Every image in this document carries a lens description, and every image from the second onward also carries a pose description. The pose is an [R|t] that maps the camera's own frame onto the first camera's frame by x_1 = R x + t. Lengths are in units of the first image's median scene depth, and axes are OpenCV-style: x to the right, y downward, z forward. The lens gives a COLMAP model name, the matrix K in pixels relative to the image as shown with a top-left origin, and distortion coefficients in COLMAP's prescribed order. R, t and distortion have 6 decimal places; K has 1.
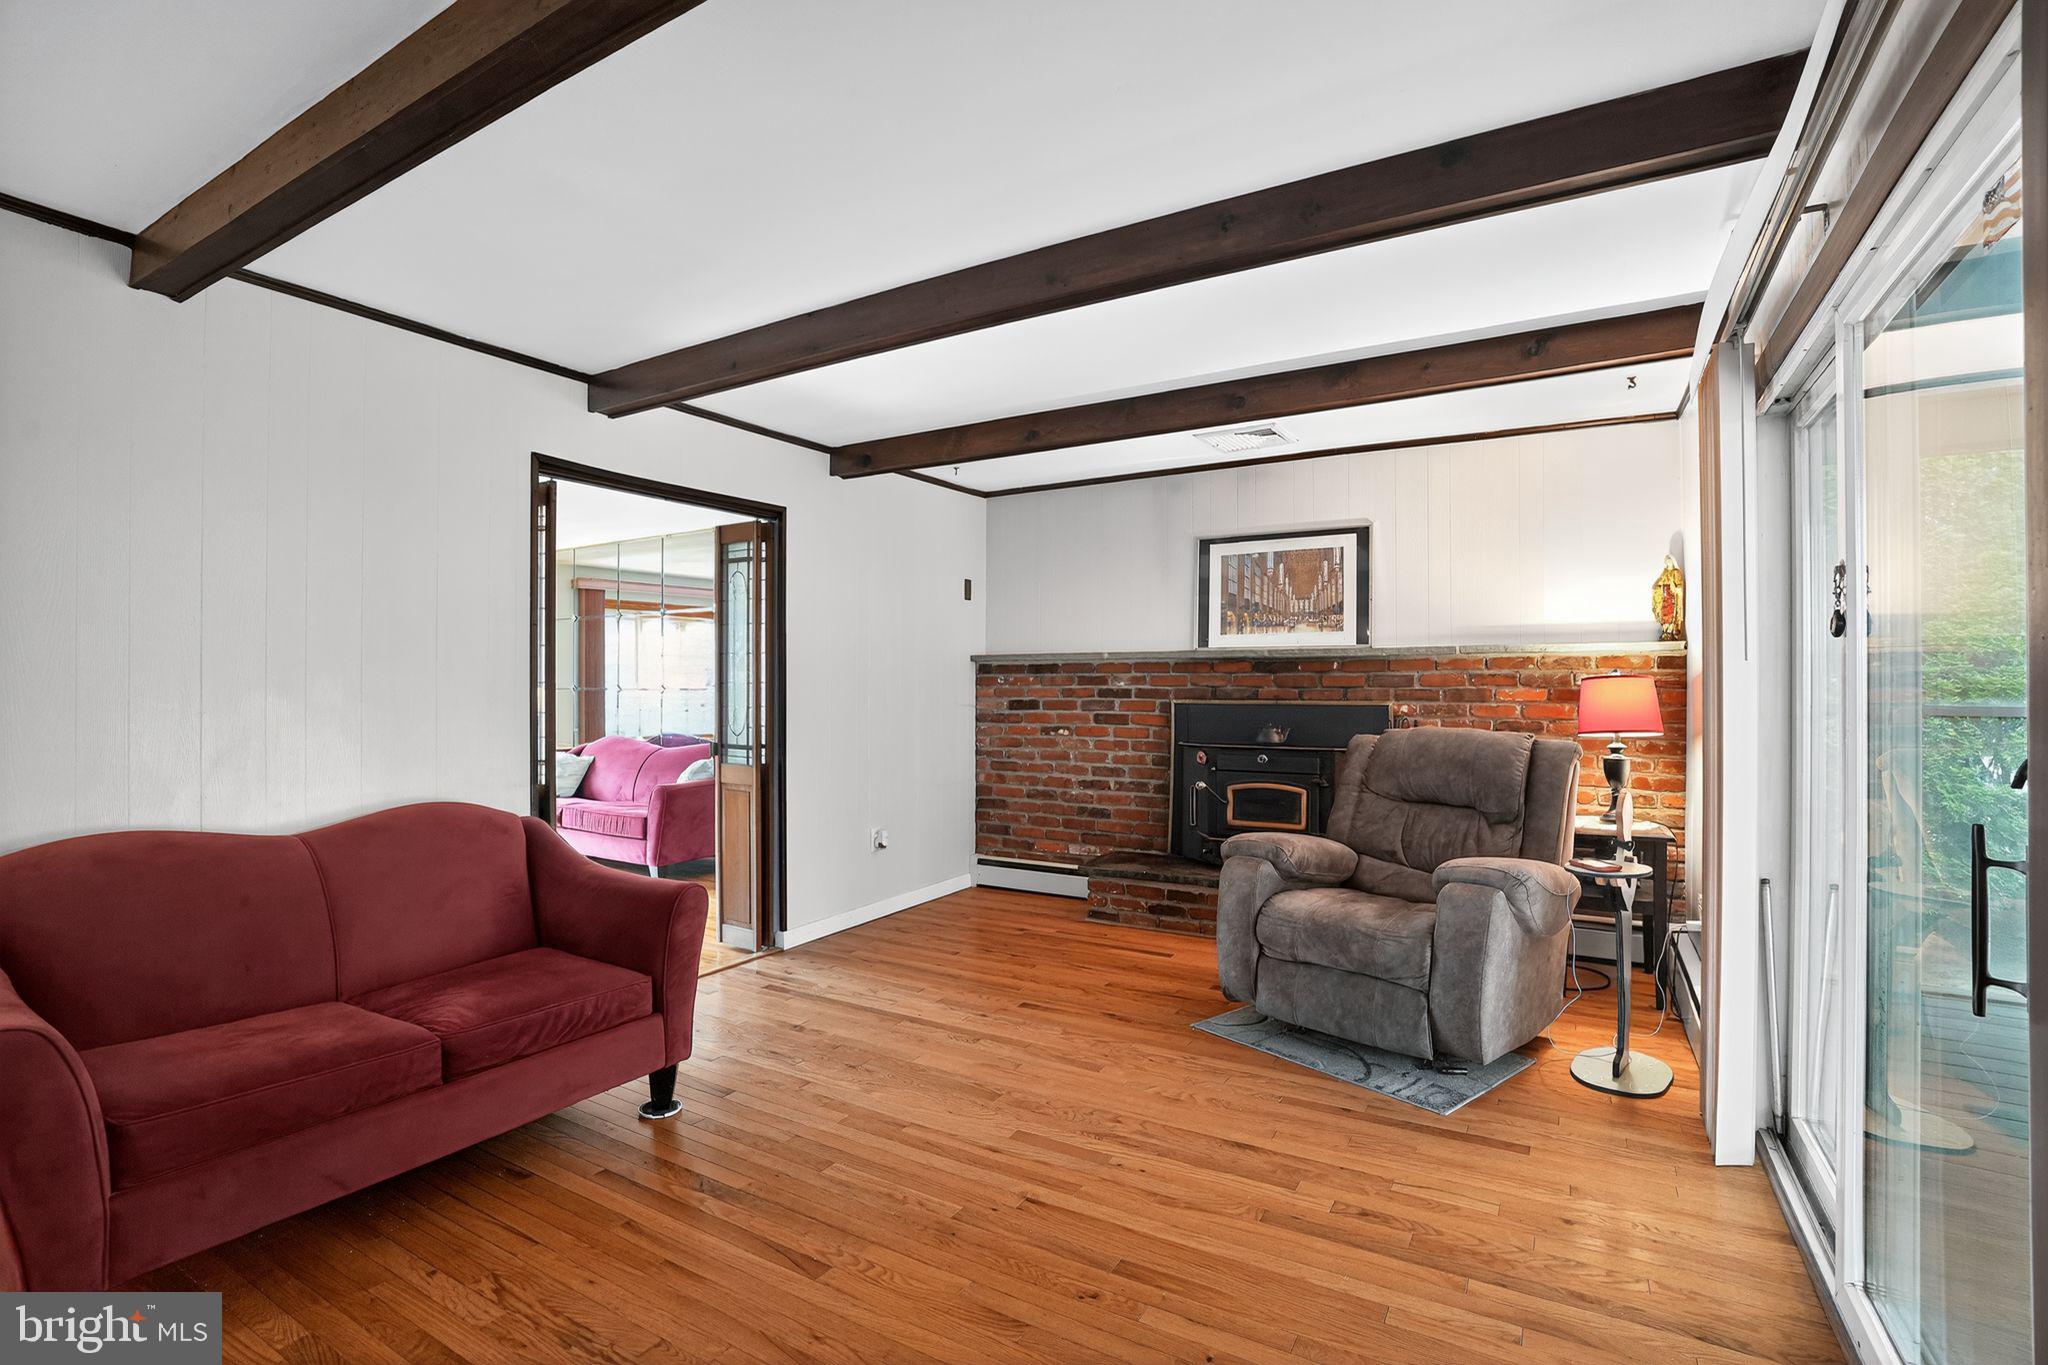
lens RADIAL K [[962.0, 0, 1027.1], [0, 962.0, 675.6], [0, 0, 1]] dist [-0.069839, 0.029909]
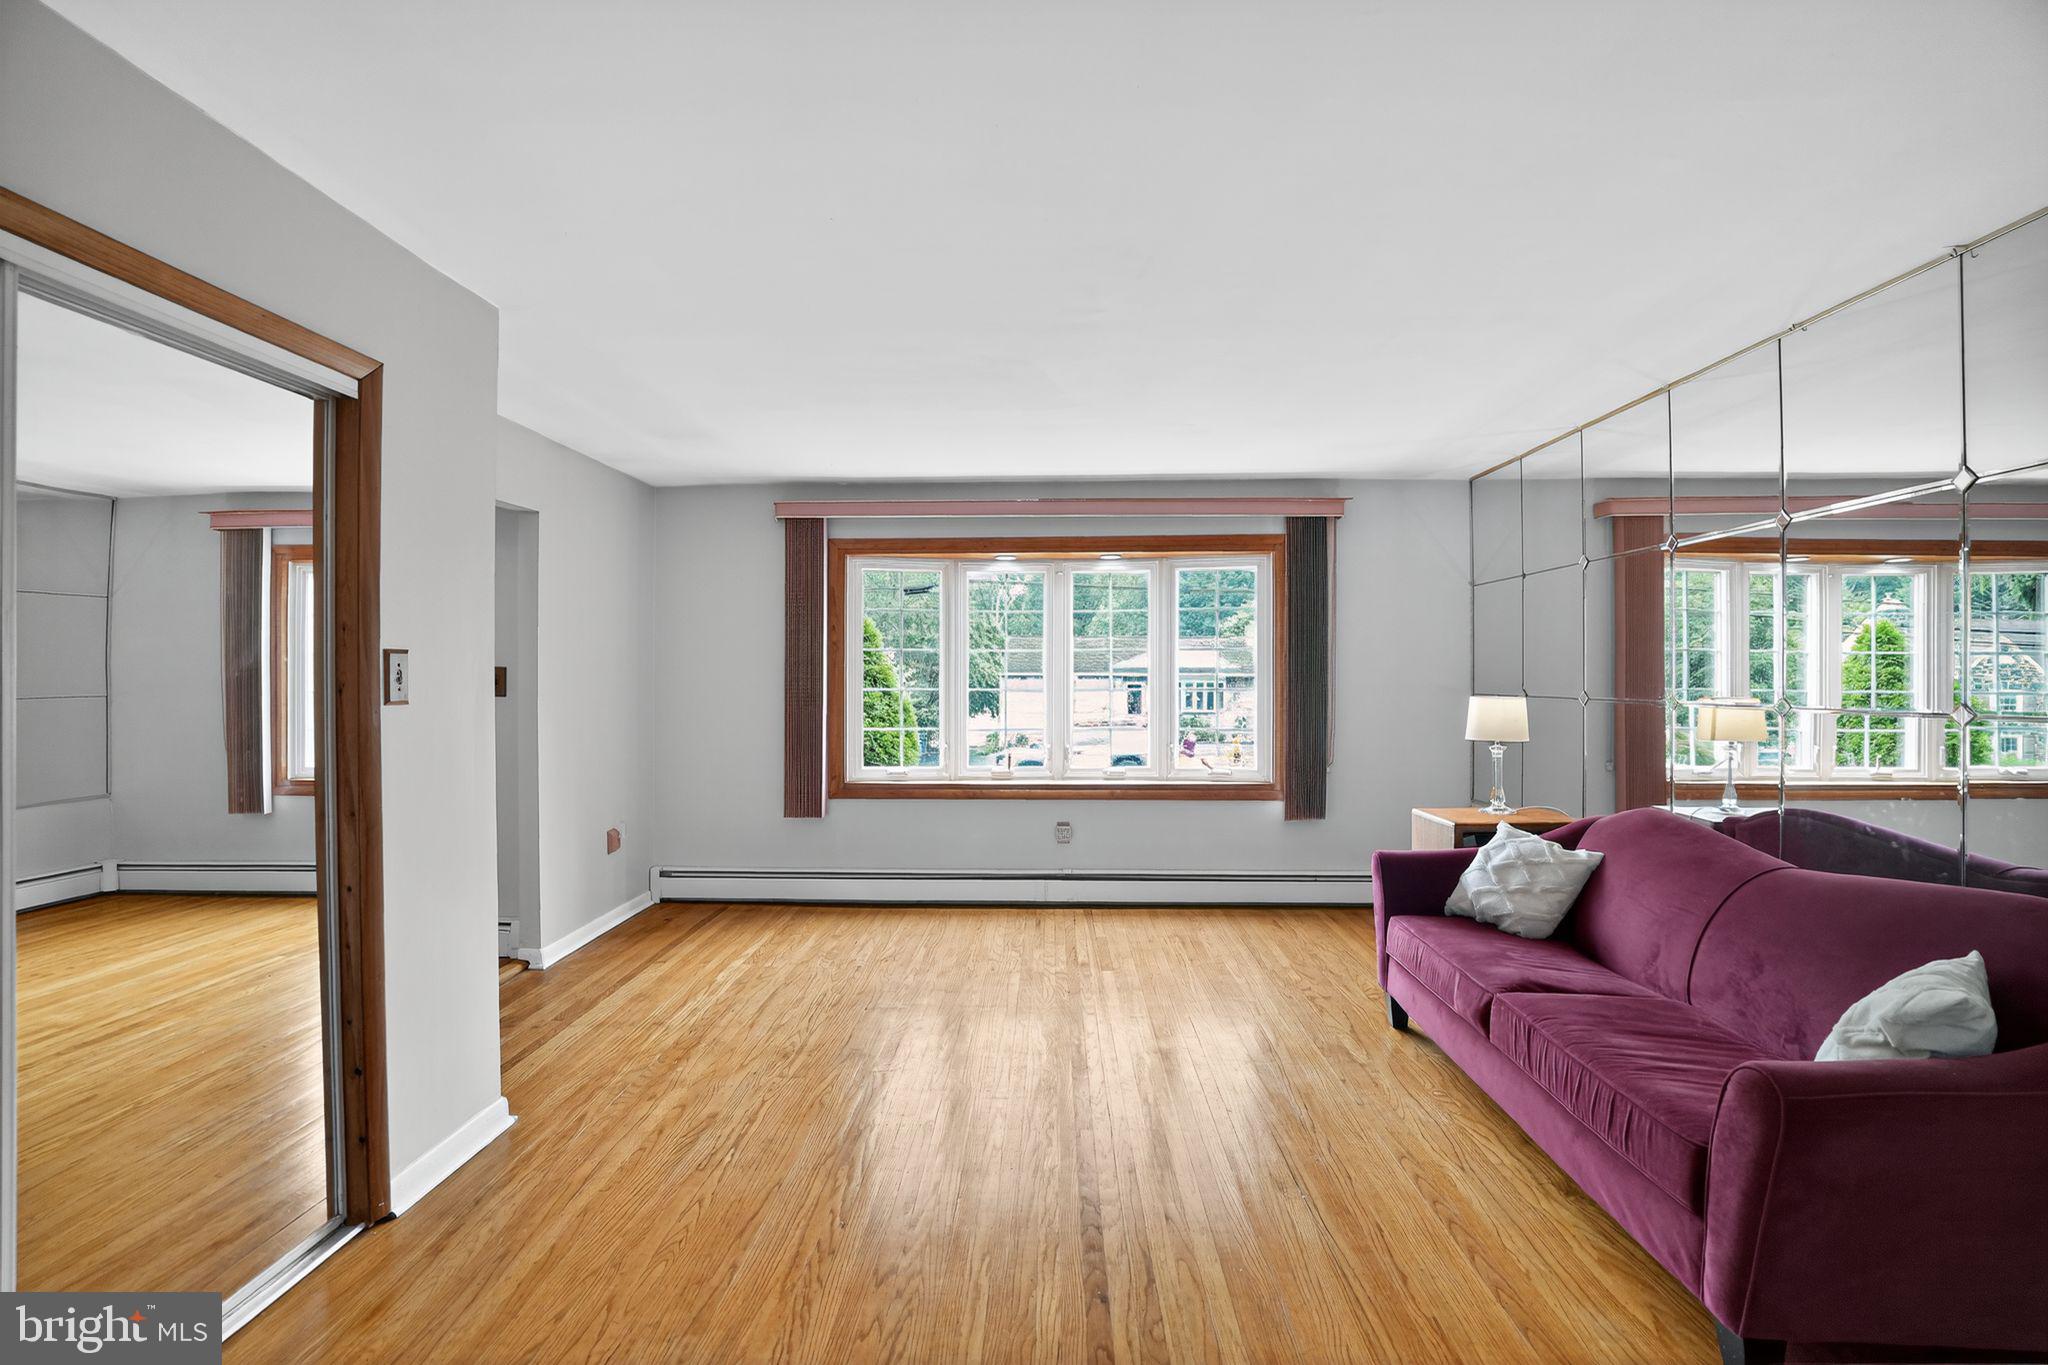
lens RADIAL K [[962.0, 0, 1027.1], [0, 962.0, 675.6], [0, 0, 1]] dist [-0.069839, 0.029909]
pose [[0.491865, 0.001821, -0.870670, -0.430755], [0.005236, 0.999974, 0.005049, -0.007594], [0.870656, -0.007042, 0.491842, 1.153390]]
